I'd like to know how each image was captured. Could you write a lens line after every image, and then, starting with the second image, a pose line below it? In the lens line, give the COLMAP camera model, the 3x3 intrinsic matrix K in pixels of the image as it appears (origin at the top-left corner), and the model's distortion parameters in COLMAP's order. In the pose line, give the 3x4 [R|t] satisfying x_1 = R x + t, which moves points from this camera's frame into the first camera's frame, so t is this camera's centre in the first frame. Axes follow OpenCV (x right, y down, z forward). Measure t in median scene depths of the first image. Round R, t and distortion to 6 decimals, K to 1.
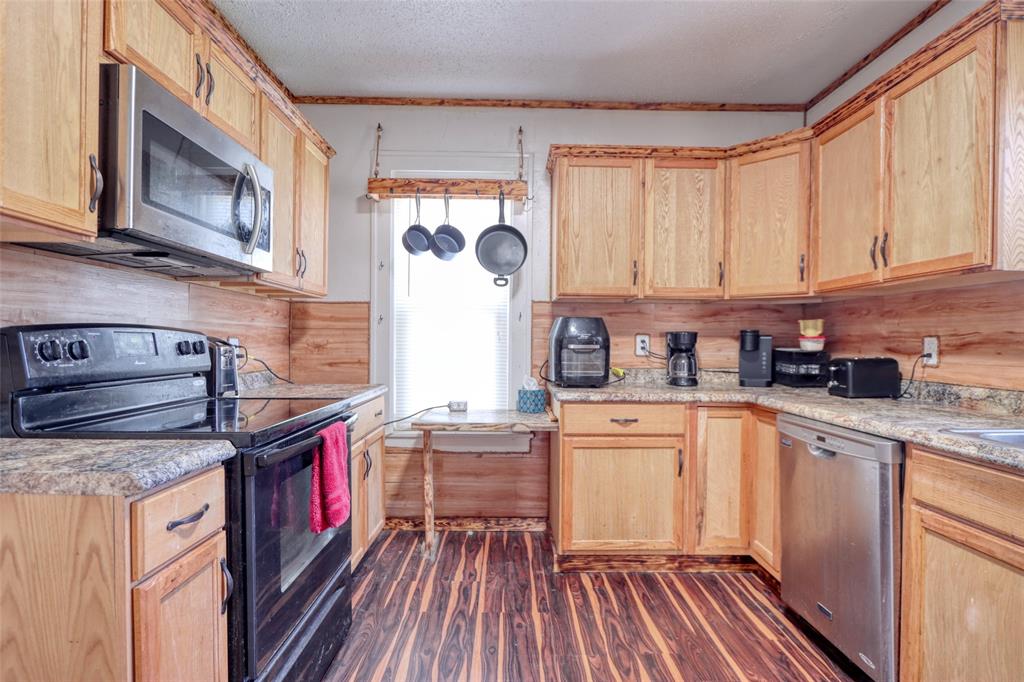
lens RADIAL K [[506.0, 0, 514.9], [0, 506.0, 348.8], [0, 0, 1]] dist [-0.017700, 0.003304]
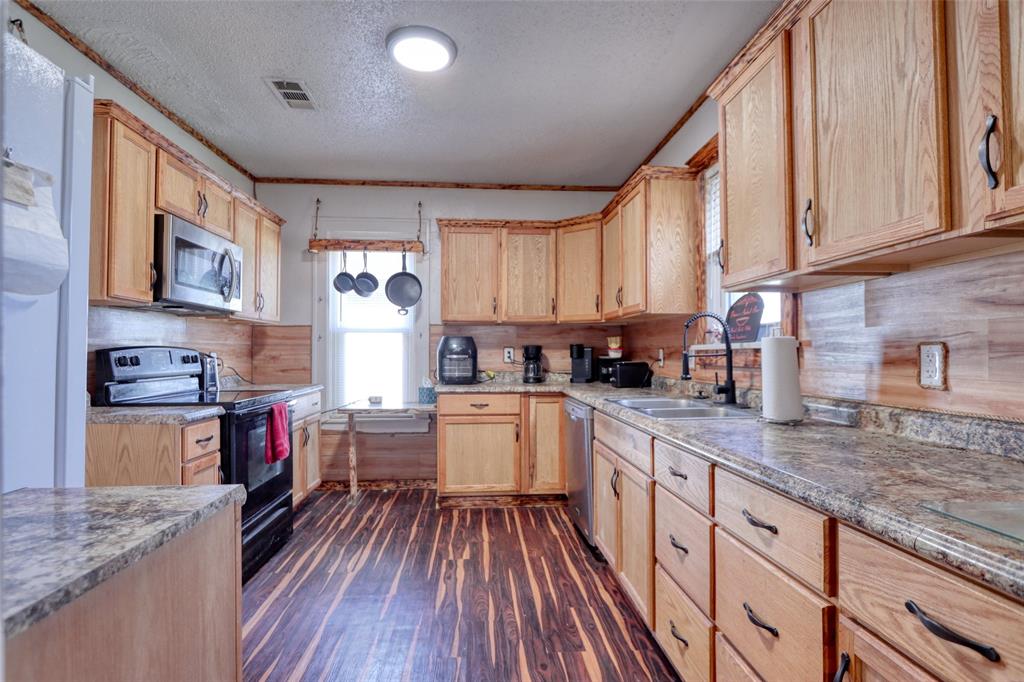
lens RADIAL K [[506.0, 0, 514.3], [0, 506.0, 348.5], [0, 0, 1]] dist [-0.017700, 0.003304]
pose [[0.997973, -0.007670, 0.063169, 0.211774], [0.008911, 0.999773, -0.019377, 0.002635], [-0.063006, 0.019900, 0.997815, -0.489425]]
